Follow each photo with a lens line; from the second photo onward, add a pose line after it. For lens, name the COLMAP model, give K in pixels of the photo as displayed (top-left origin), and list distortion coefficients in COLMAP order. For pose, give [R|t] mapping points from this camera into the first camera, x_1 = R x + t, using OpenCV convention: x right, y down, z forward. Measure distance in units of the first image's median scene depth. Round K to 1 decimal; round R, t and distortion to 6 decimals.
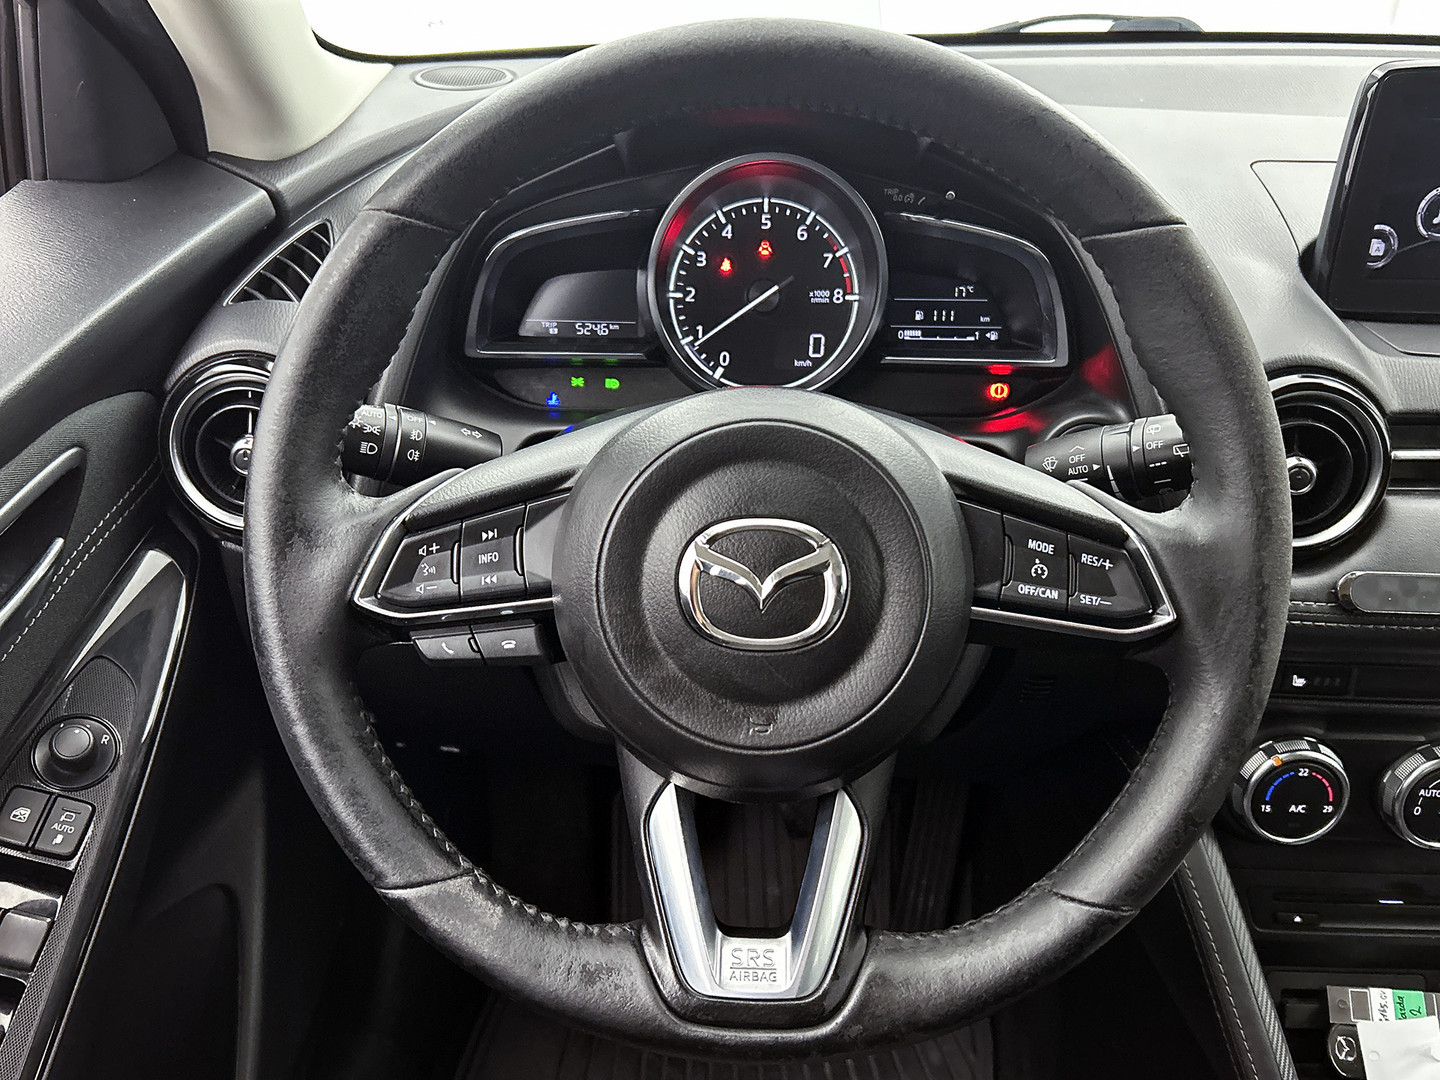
lens RADIAL K [[1267.8, 0, 719.0], [0, 1267.8, 552.6], [0, 0, 1]] dist [0.064299, -0.085204]
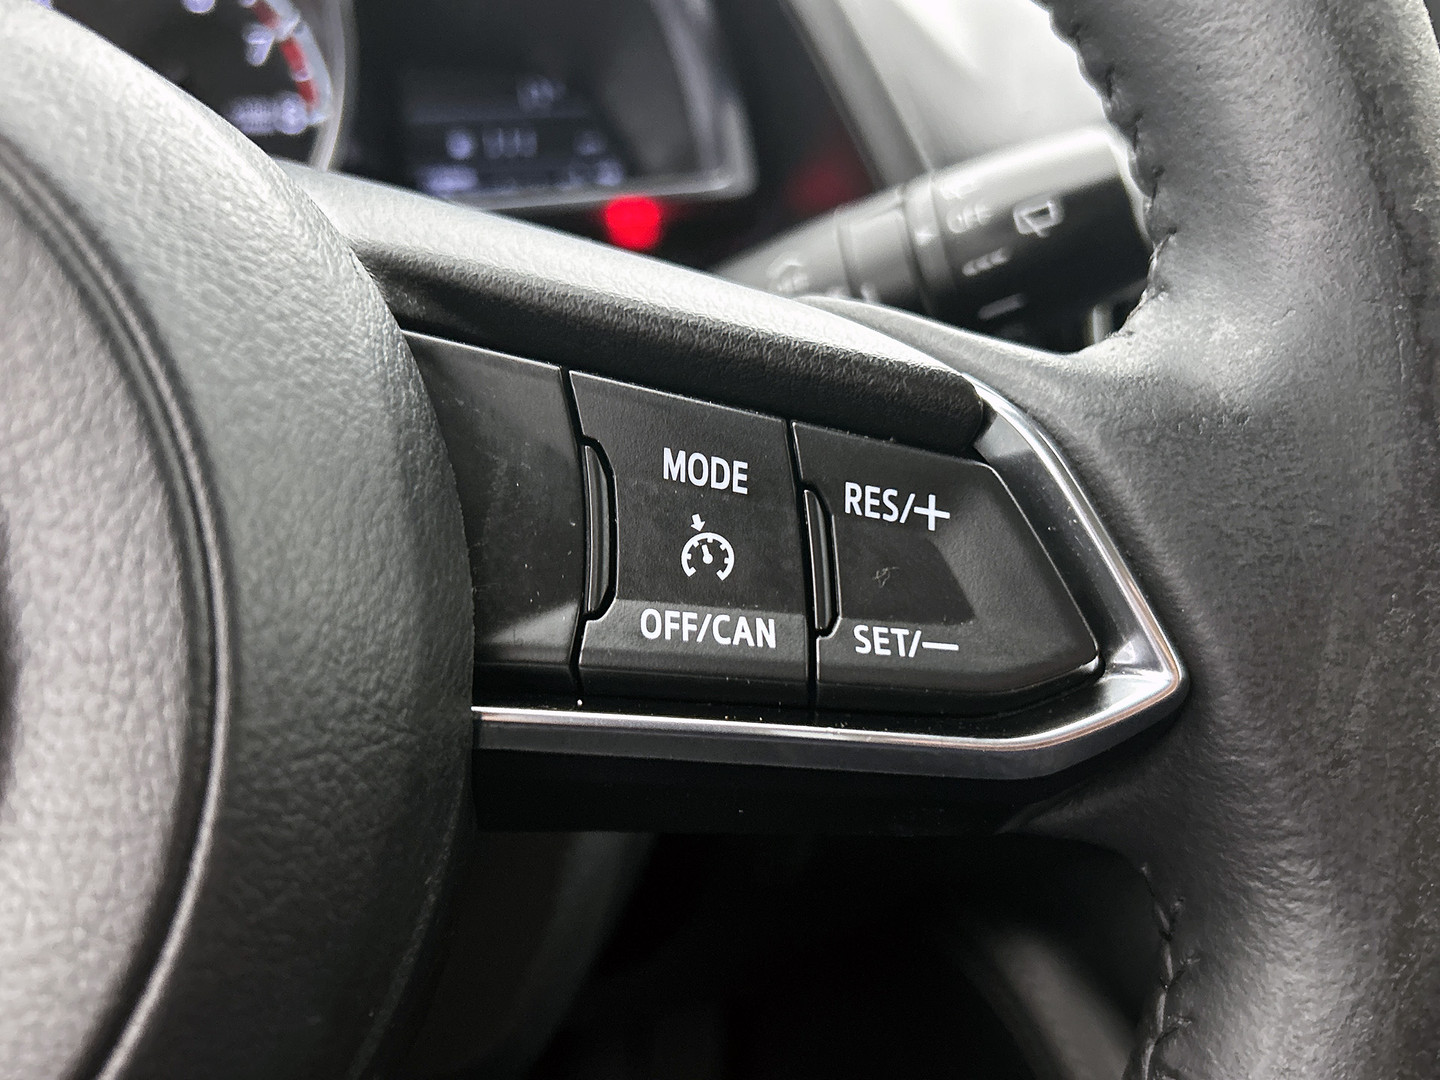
lens RADIAL K [[1317.0, 0, 726.0], [0, 1317.0, 535.4], [0, 0, 1]] dist [0.060130, 0.000000]
pose [[0.980862, -0.066567, 0.182972, 0.197731], [0.088280, 0.989642, -0.113205, 0.042655], [-0.173541, 0.127191, 0.976579, 0.695279]]
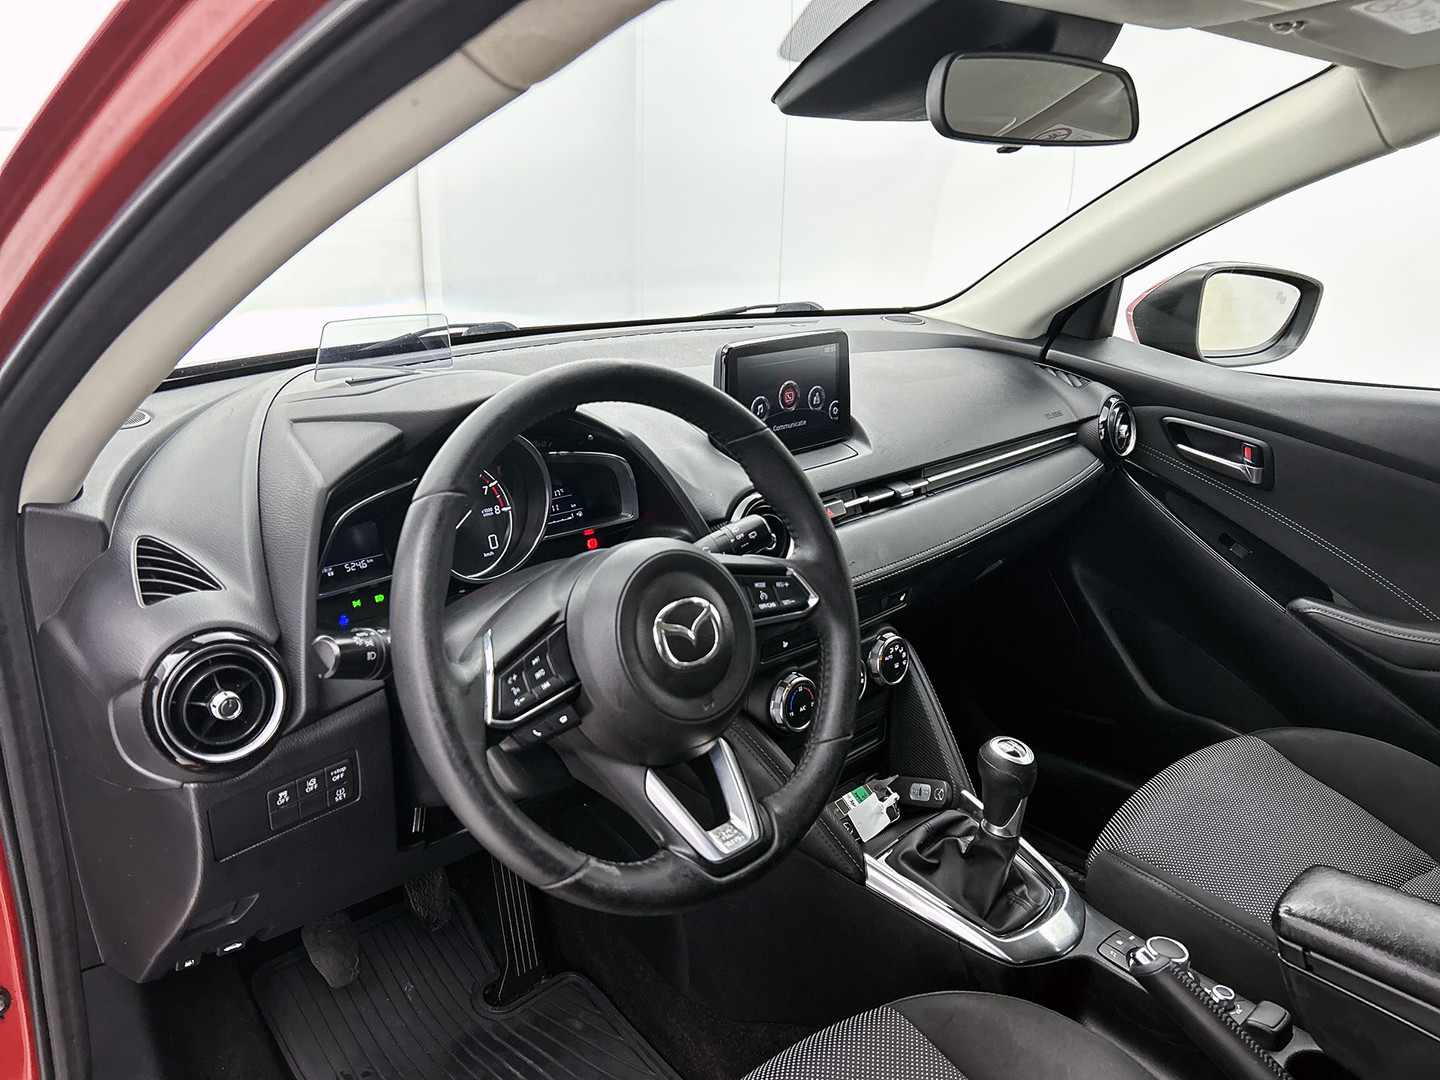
lens RADIAL K [[1092.6, 0, 730.8], [0, 1092.6, 531.8], [0, 0, 1]] dist [0.037779, -0.034131]
pose [[0.701357, -0.218373, 0.678536, -0.944125], [0.333025, 0.942024, -0.041055, -0.028328], [-0.630232, 0.254764, 0.733419, -0.287898]]
